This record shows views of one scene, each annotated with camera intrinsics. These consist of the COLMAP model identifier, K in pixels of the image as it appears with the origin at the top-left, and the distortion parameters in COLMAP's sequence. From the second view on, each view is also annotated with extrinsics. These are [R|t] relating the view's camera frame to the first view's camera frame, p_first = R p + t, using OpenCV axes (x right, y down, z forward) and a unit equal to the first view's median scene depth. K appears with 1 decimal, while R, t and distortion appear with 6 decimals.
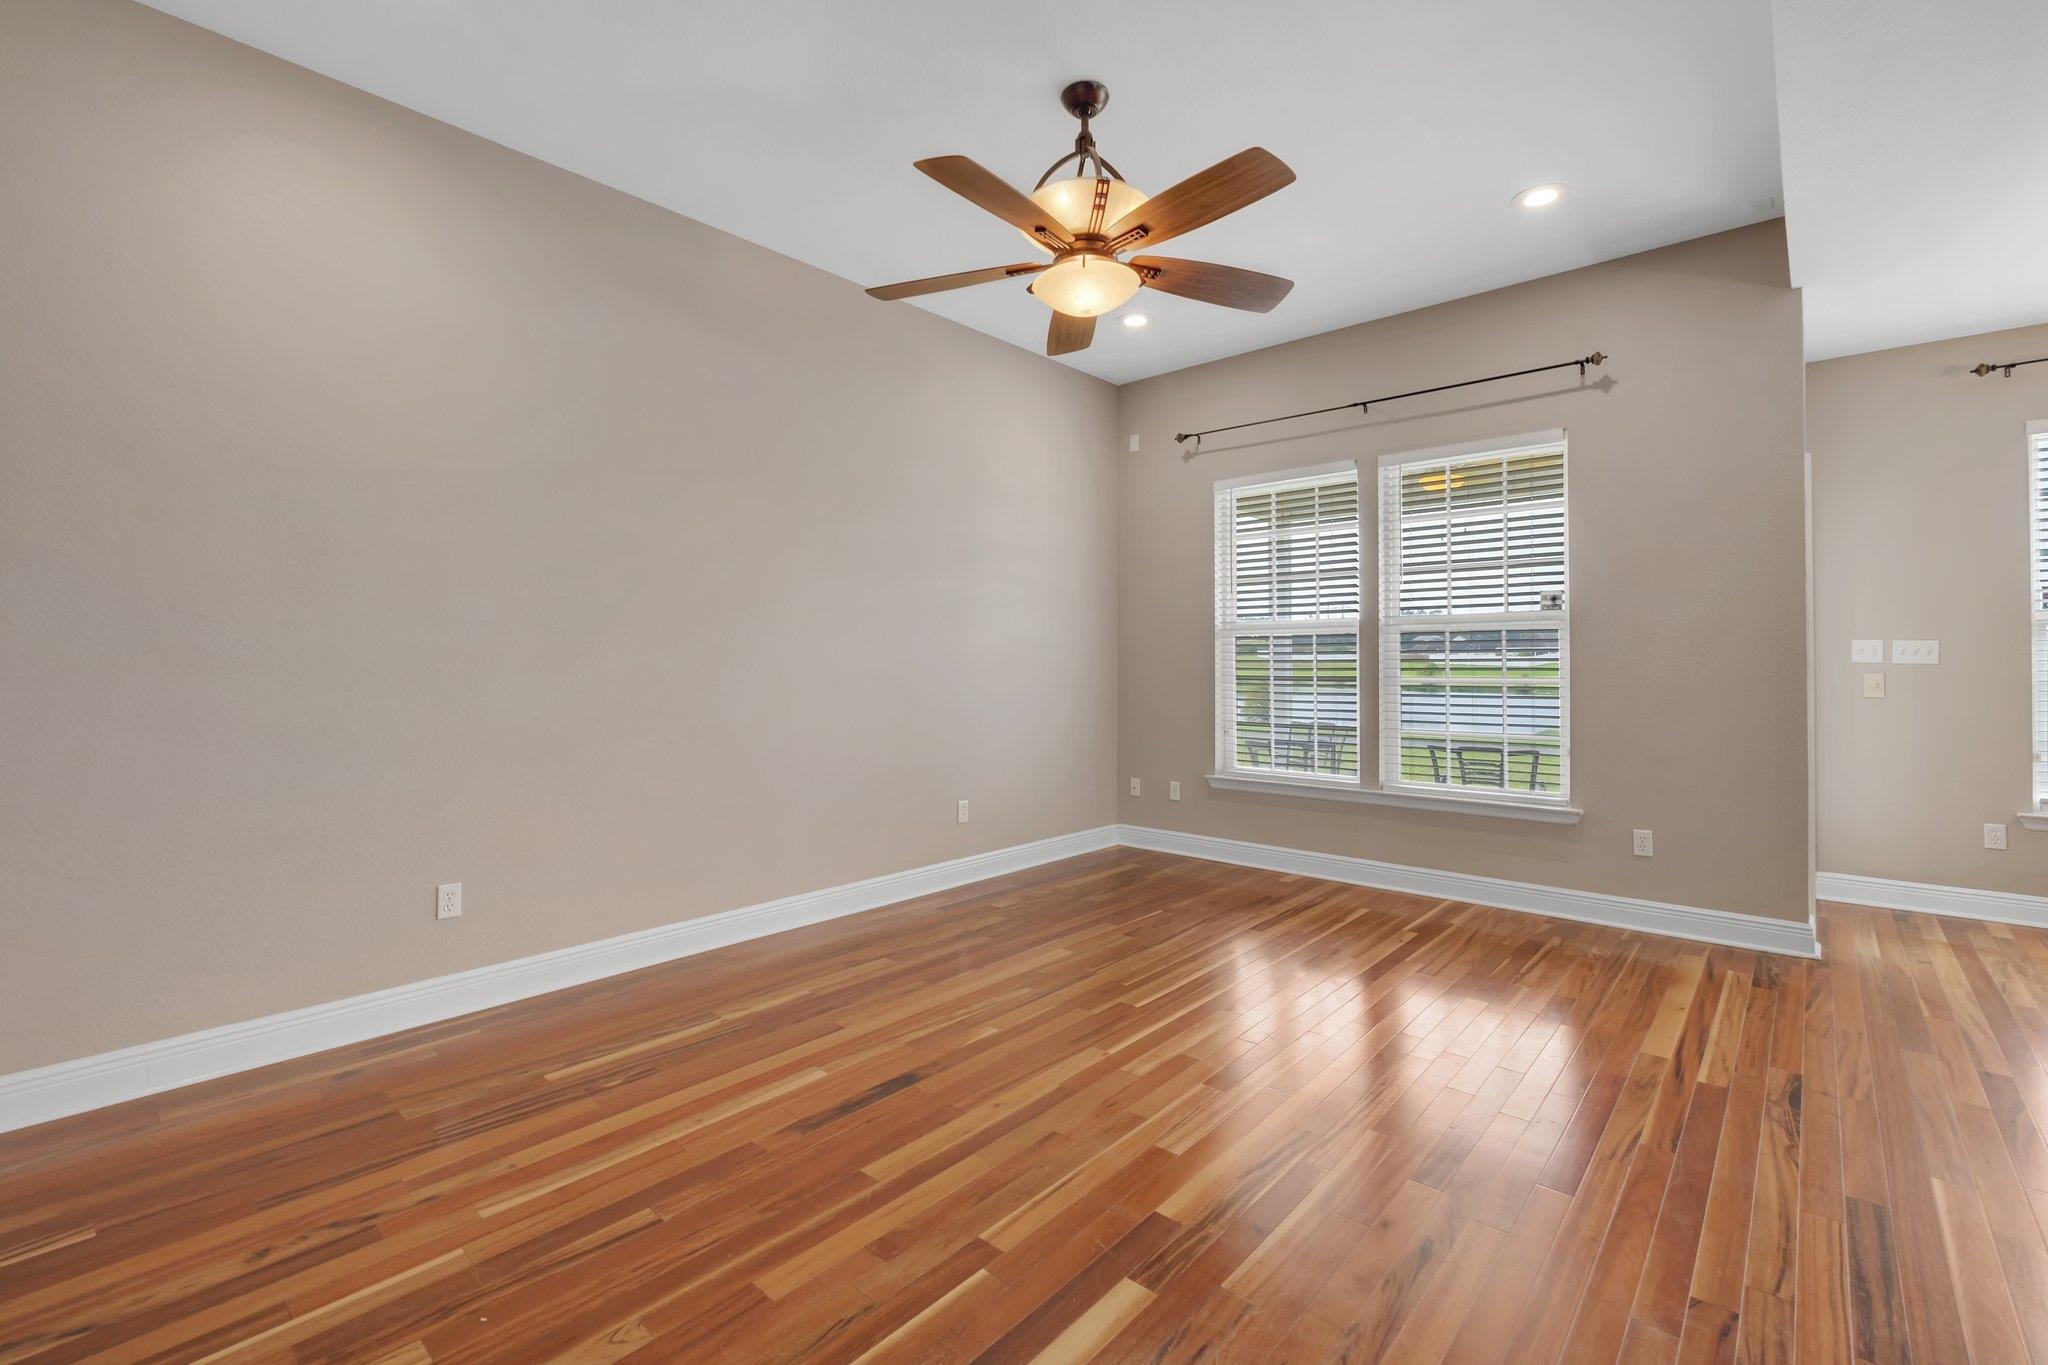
lens RADIAL K [[887.9, 0, 1017.7], [0, 887.9, 651.8], [0, 0, 1]] dist [-0.010051, 0.001845]
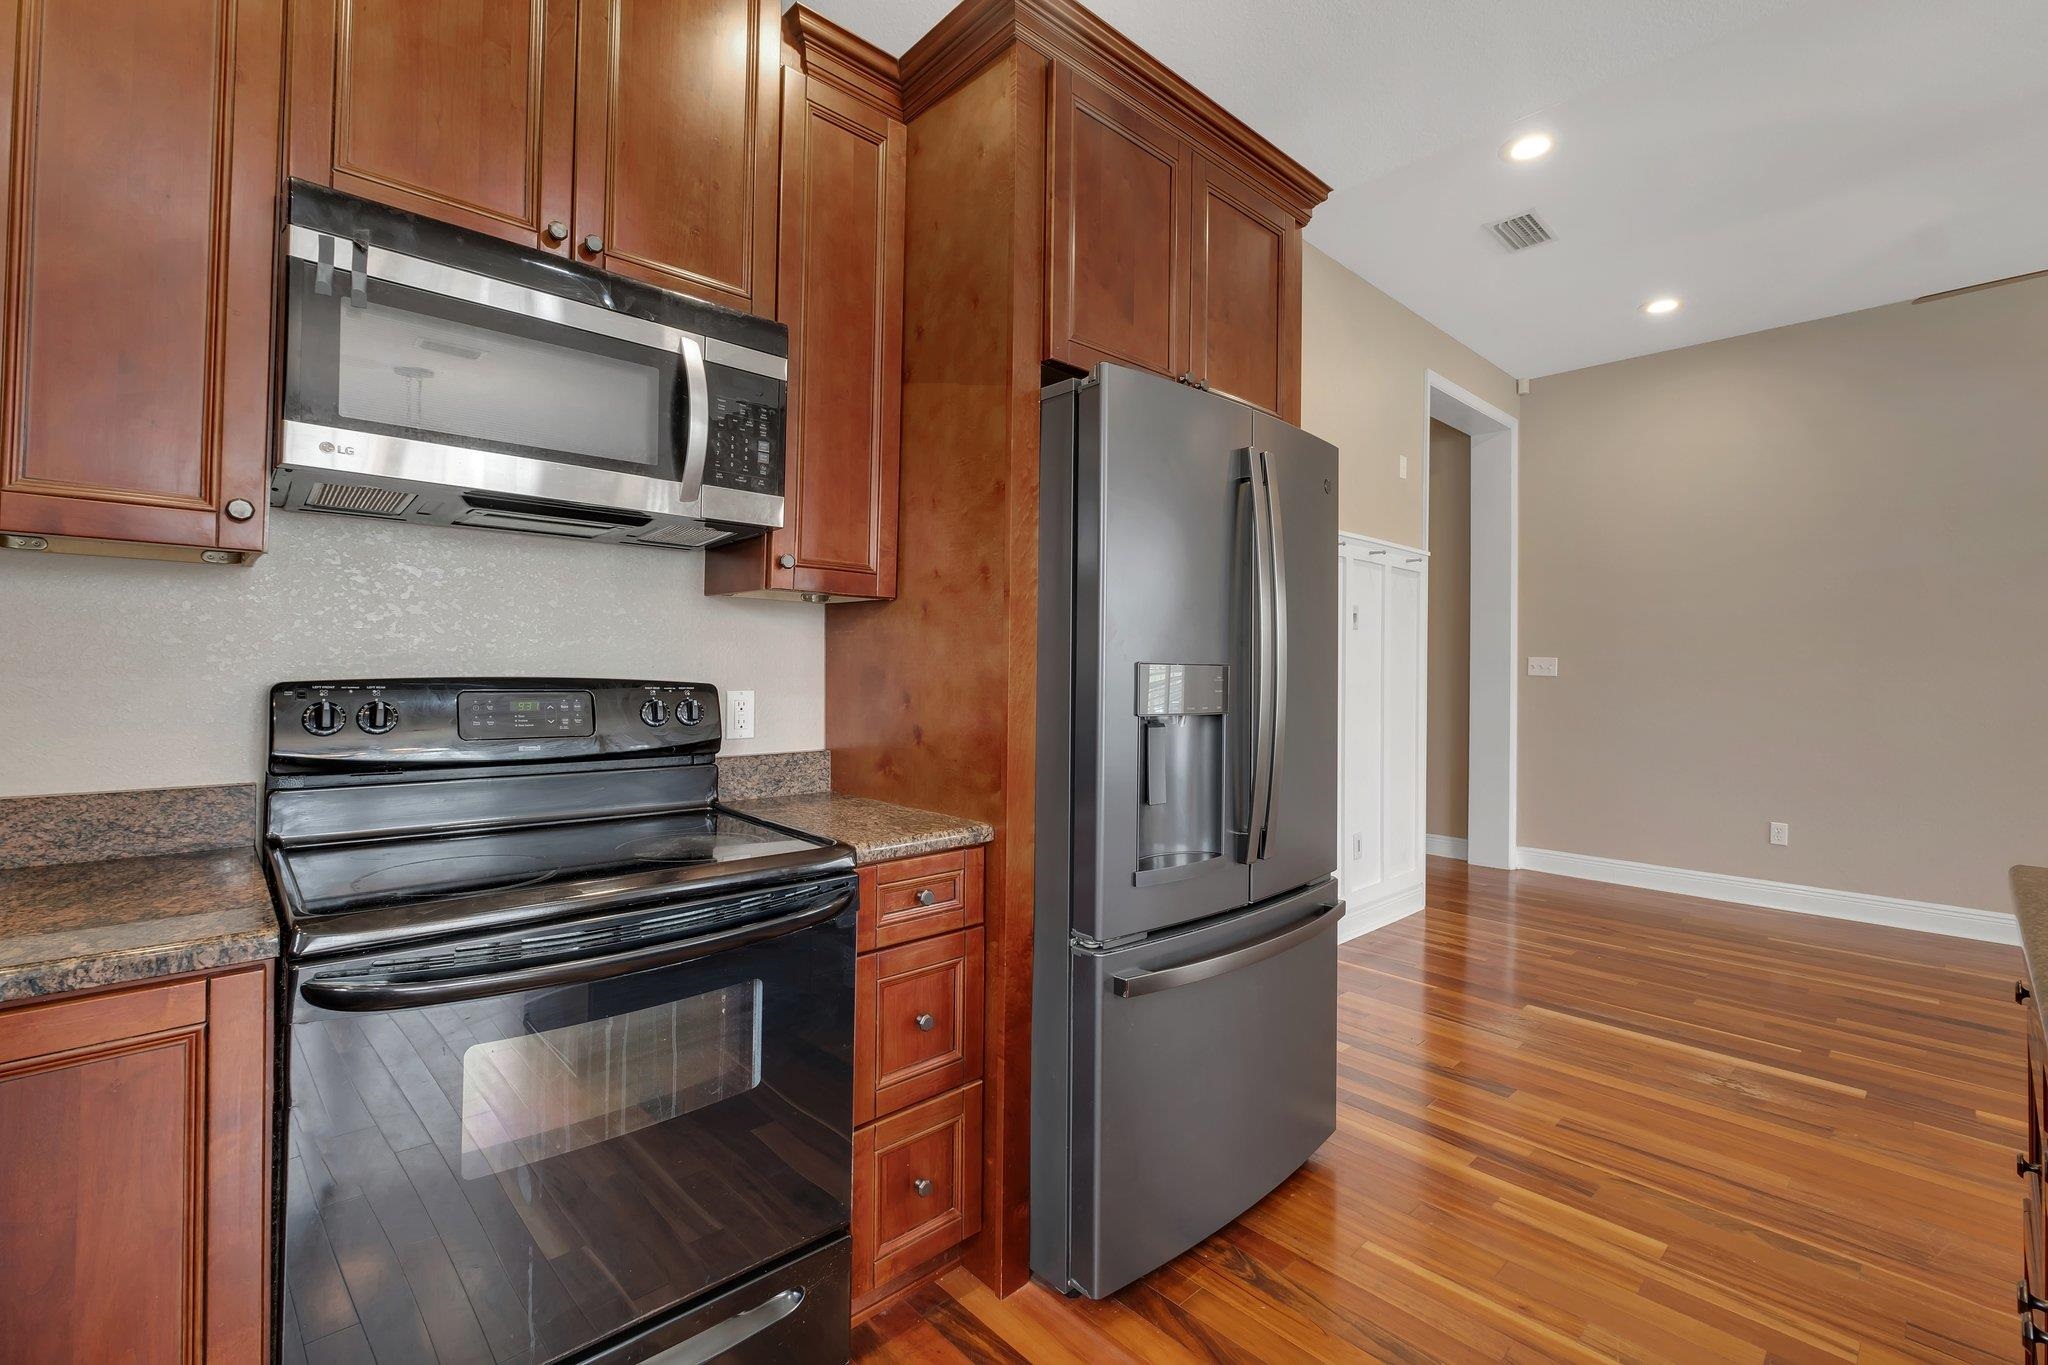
lens RADIAL K [[887.9, 0, 1032.6], [0, 887.9, 653.7], [0, 0, 1]] dist [-0.010051, 0.001845]
pose [[-0.083402, -0.017887, -0.996355, 0.851436], [-0.000898, 0.999840, -0.017875, -0.001467], [0.996516, -0.000596, -0.083405, -0.136952]]
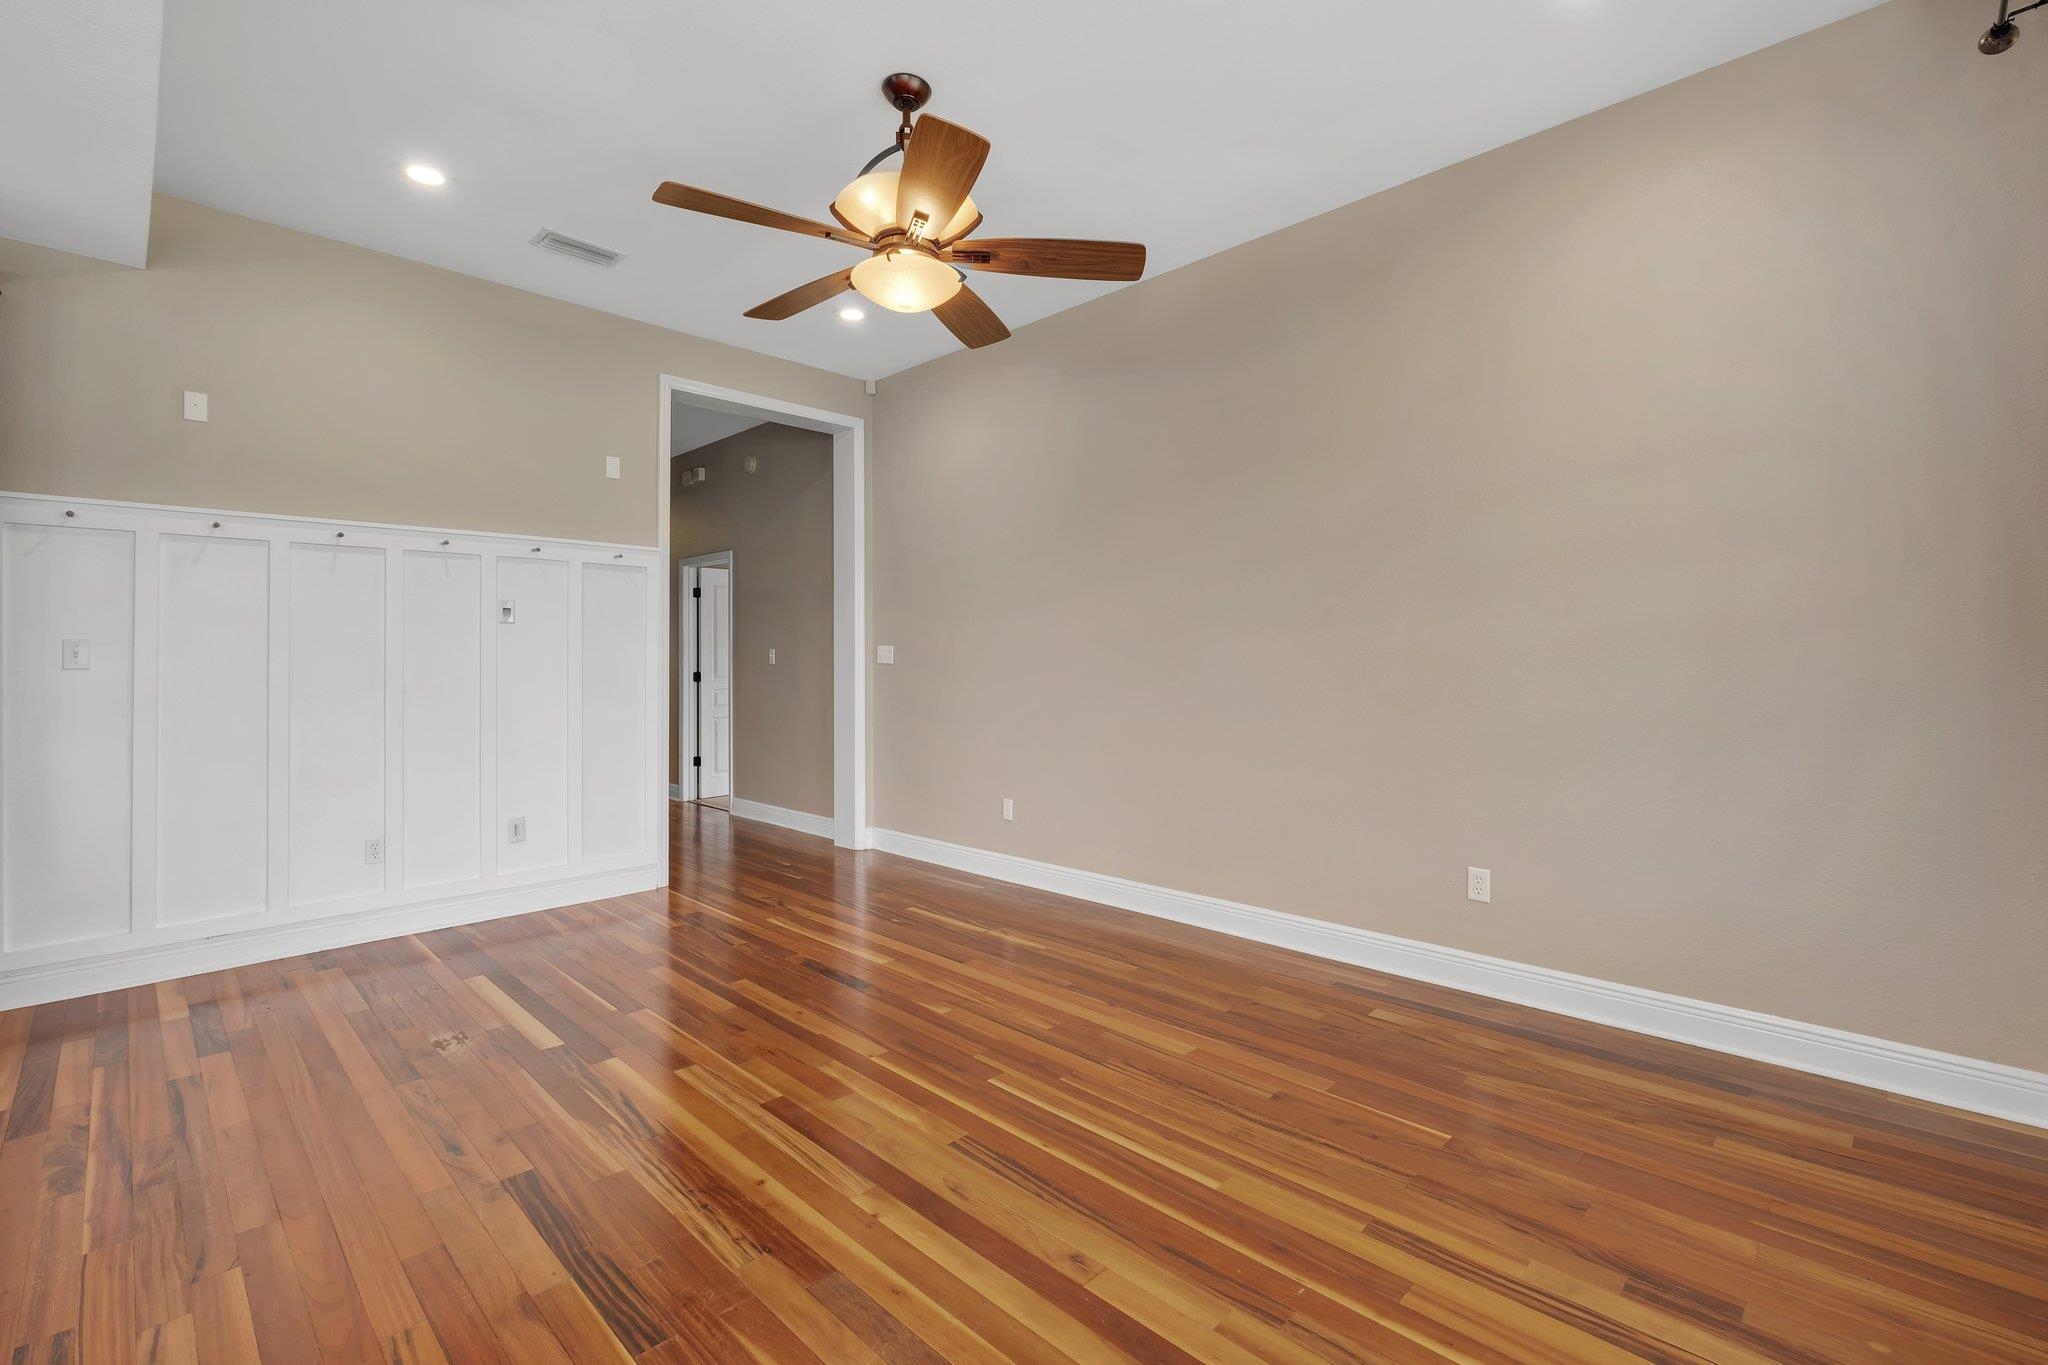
lens RADIAL K [[887.9, 0, 1022.9], [0, 887.9, 643.9], [0, 0, 1]] dist [-0.010051, 0.001845]
pose [[-0.039511, -0.020084, -0.999017, 0.848372], [0.016243, 0.999653, -0.020739, 0.010746], [0.999087, -0.017046, -0.039172, 0.941403]]
